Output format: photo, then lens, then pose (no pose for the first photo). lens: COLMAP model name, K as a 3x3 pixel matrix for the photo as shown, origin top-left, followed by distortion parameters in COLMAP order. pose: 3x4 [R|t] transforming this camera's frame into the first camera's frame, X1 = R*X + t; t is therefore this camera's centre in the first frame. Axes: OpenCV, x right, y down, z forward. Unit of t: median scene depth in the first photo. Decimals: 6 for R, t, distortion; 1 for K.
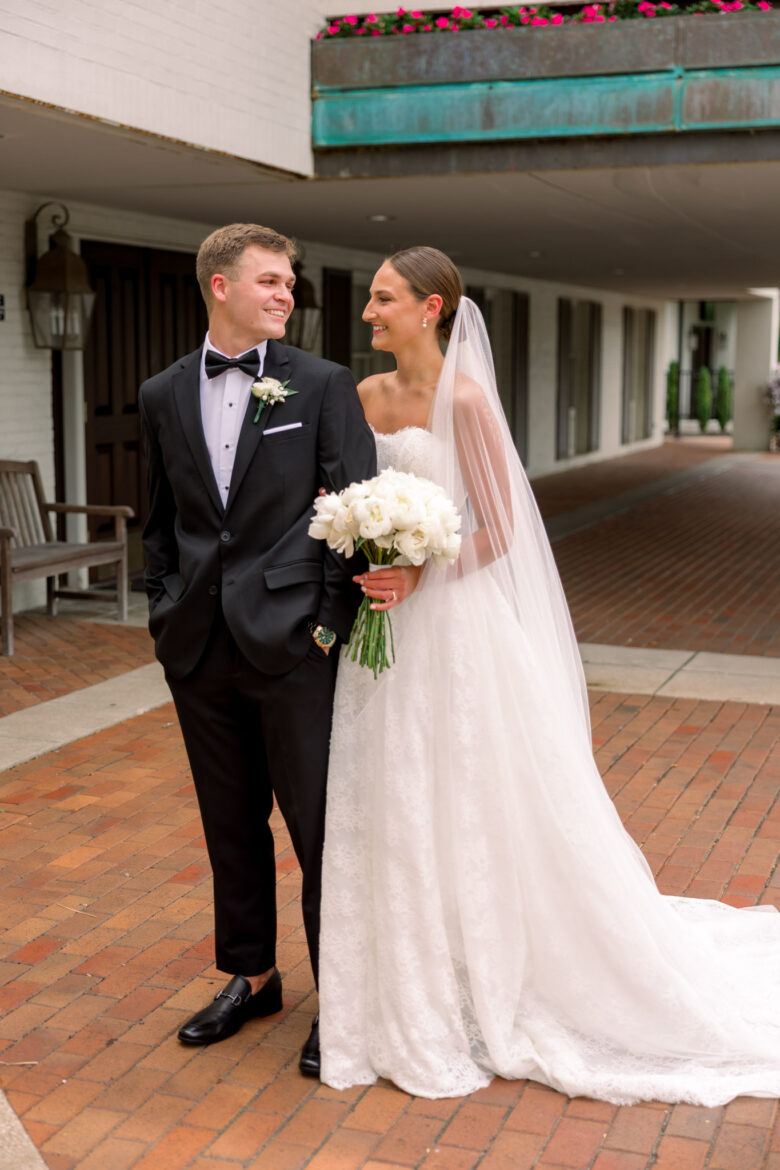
lens RADIAL K [[1660.1, 0, 375.3], [0, 1660.1, 593.2], [0, 0, 1]] dist [0.020865, 0.000000]
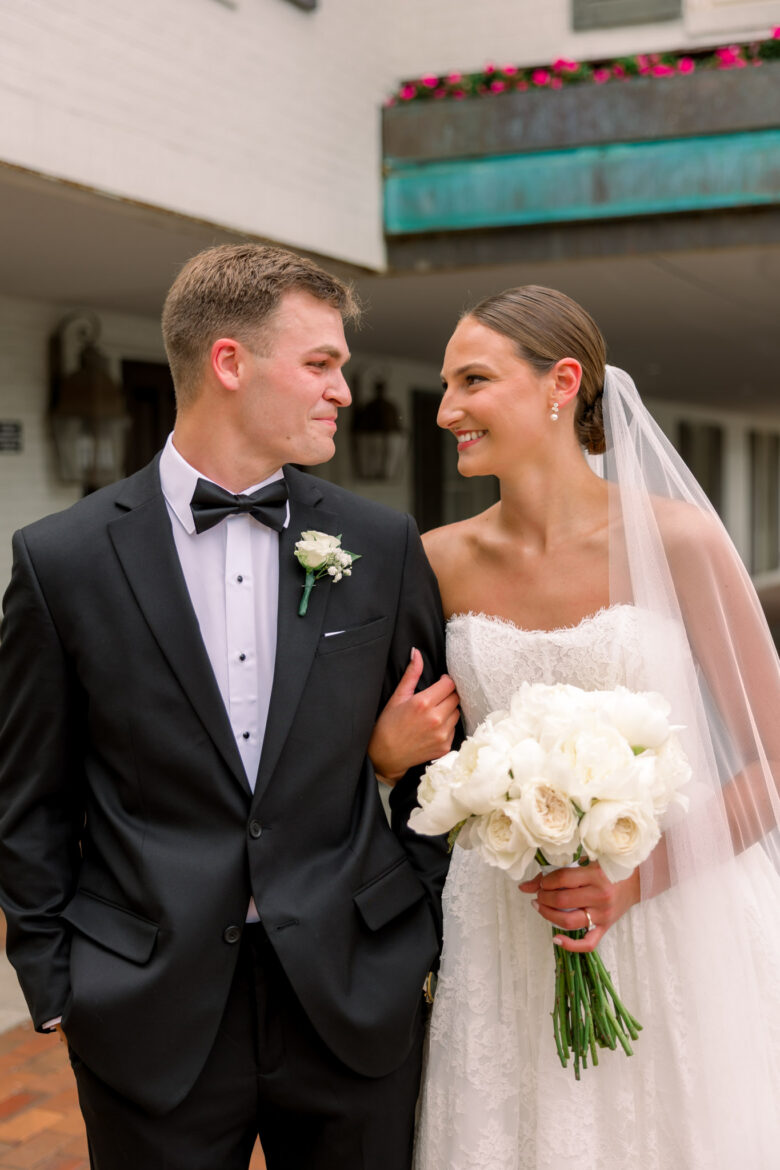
lens RADIAL K [[1676.3, 0, 355.4], [0, 1676.3, 586.1], [0, 0, 1]] dist [0.046190, 0.000000]
pose [[0.997622, -0.013245, -0.067642, 0.002161], [0.007594, 0.996511, -0.083119, -0.028367], [0.068506, 0.082408, 0.994241, 0.199496]]
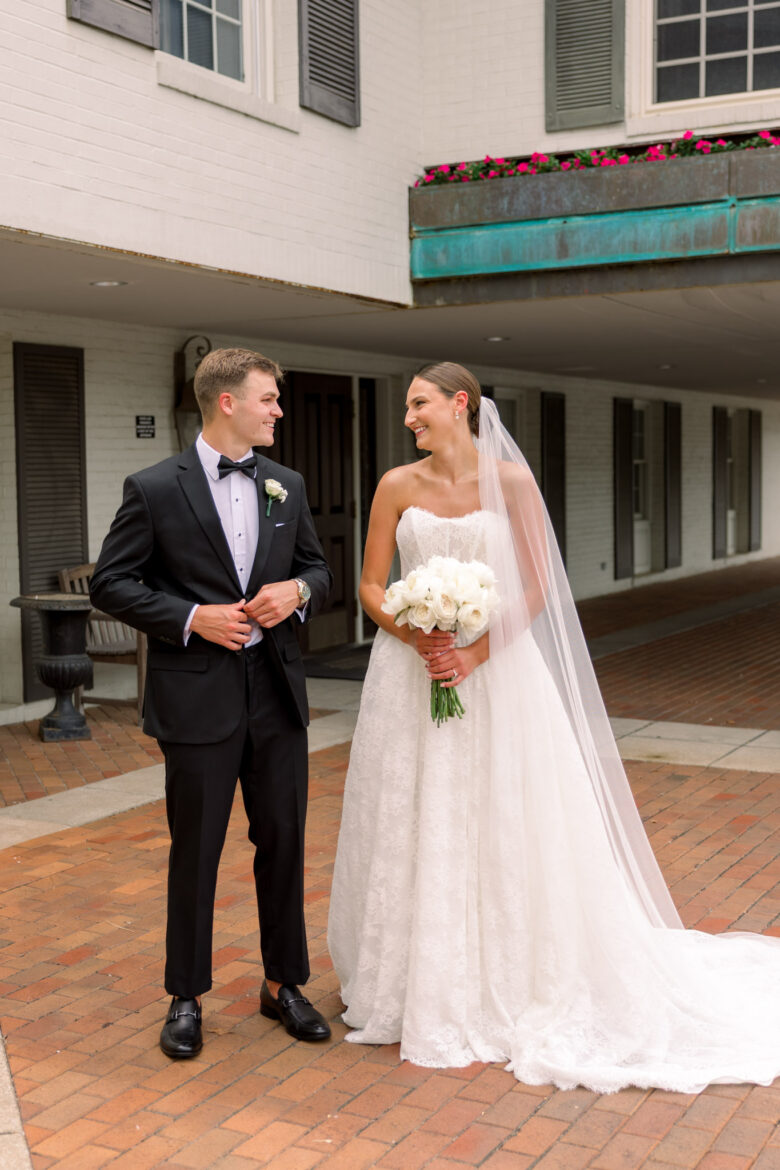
lens RADIAL K [[1560.1, 0, 316.4], [0, 1560.1, 596.1], [0, 0, 1]] dist [0.002427, 0.000000]
pose [[0.985337, -0.003916, -0.170577, 0.083119], [-0.006327, 0.998210, -0.059464, 0.011324], [0.170504, 0.059671, 0.983548, -0.047970]]
